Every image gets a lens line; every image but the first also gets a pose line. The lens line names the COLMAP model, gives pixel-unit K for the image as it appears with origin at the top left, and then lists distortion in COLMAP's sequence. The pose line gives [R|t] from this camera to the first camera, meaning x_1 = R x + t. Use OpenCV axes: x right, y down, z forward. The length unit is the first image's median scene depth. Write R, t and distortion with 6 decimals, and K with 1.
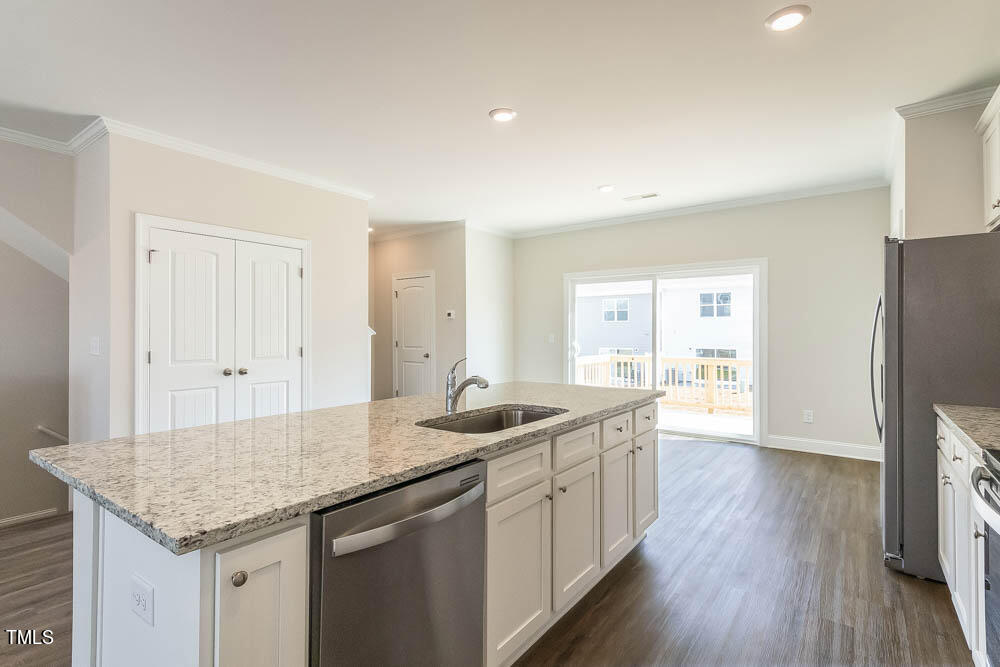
lens RADIAL K [[484.0, 0, 500.1], [0, 484.0, 335.0], [0, 0, 1]] dist [0.000493, 0.000163]
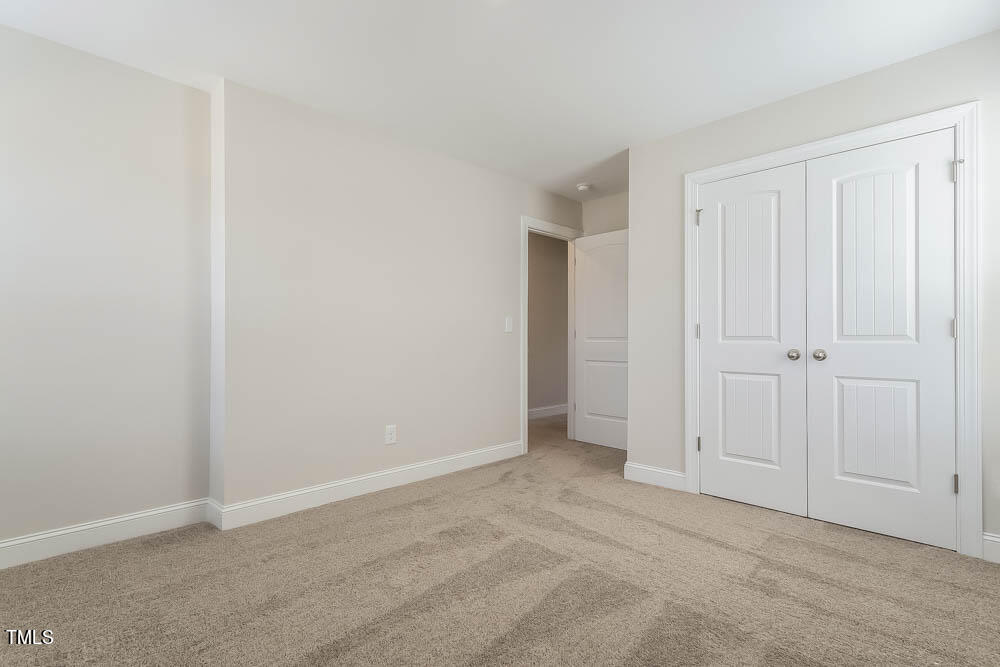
lens RADIAL K [[484.0, 0, 500.3], [0, 484.0, 331.2], [0, 0, 1]] dist [0.000493, 0.000163]
pose [[-0.149389, -0.007998, -0.988746, 0.182534], [0.007355, 0.999931, -0.009200, 0.045767], [0.988751, -0.008647, -0.149320, 0.684935]]
